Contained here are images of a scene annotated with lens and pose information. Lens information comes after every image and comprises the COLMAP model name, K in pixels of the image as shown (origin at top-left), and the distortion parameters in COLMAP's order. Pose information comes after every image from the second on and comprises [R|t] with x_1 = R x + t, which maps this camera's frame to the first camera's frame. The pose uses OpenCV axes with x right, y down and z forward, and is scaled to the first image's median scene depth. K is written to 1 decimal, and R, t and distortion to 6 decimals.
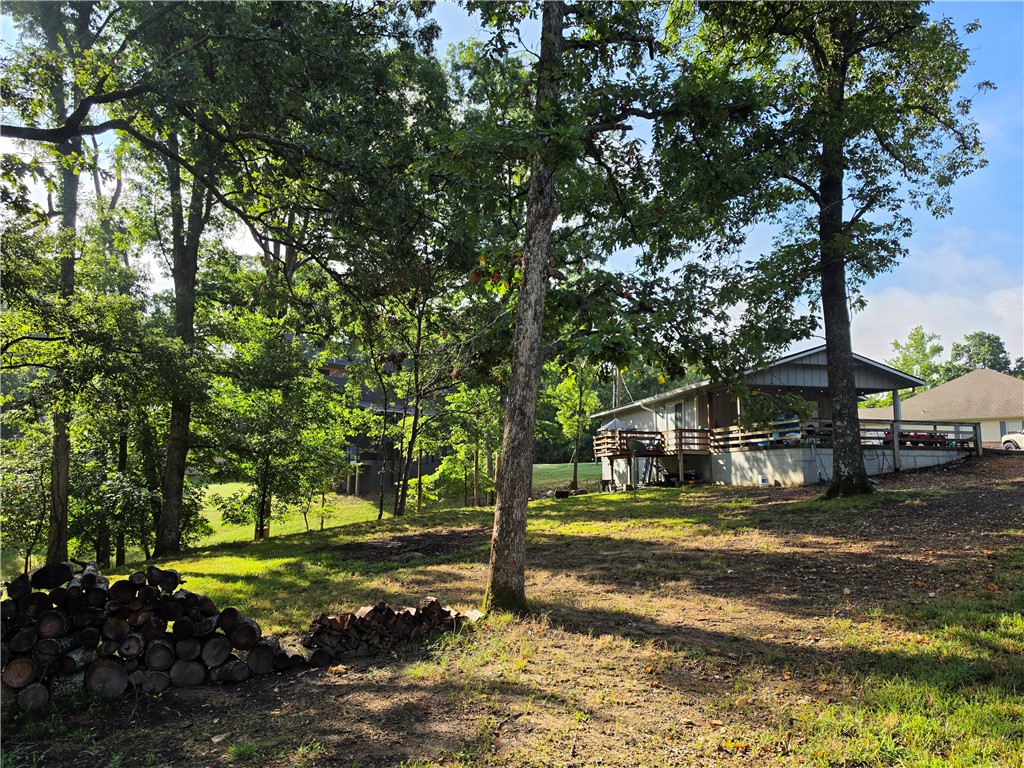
lens RADIAL K [[739.3, 0, 512.0], [0, 739.3, 384.0], [0, 0, 1]] dist [0.040919, -0.041810]
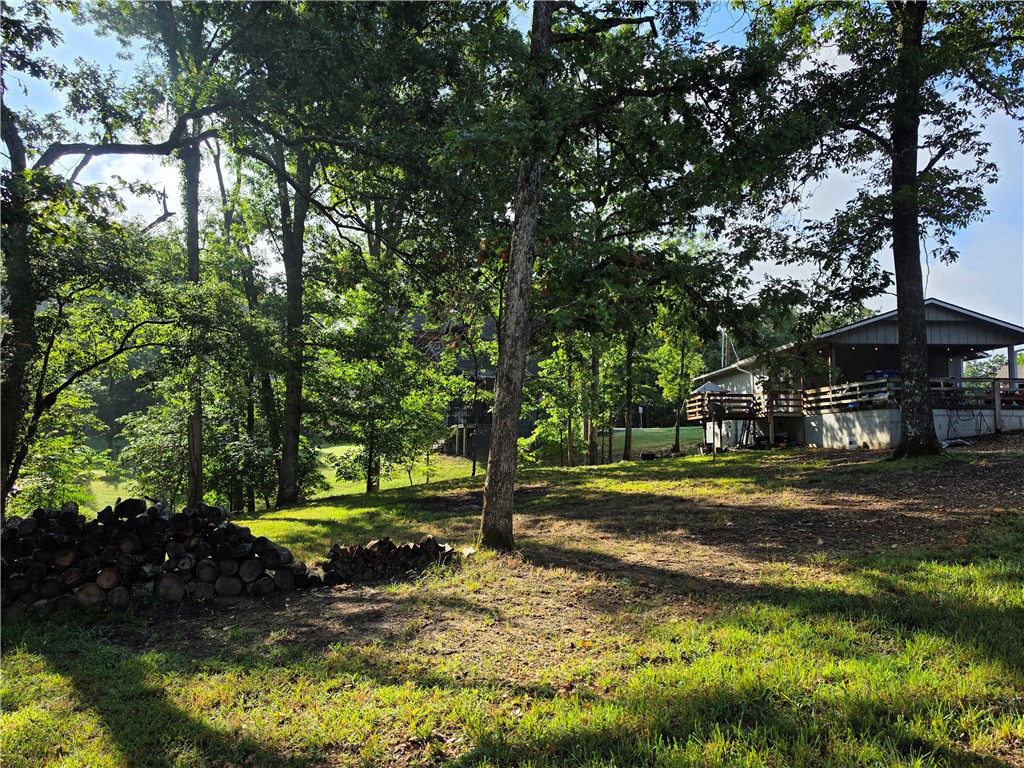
lens RADIAL K [[749.6, 0, 512.0], [0, 749.6, 384.0], [0, 0, 1]] dist [0.095621, -0.136771]
pose [[0.980464, -0.014282, -0.196178, 0.118885], [0.023697, 0.998673, 0.045732, -0.002931], [0.195265, -0.049487, 0.979501, -0.066424]]
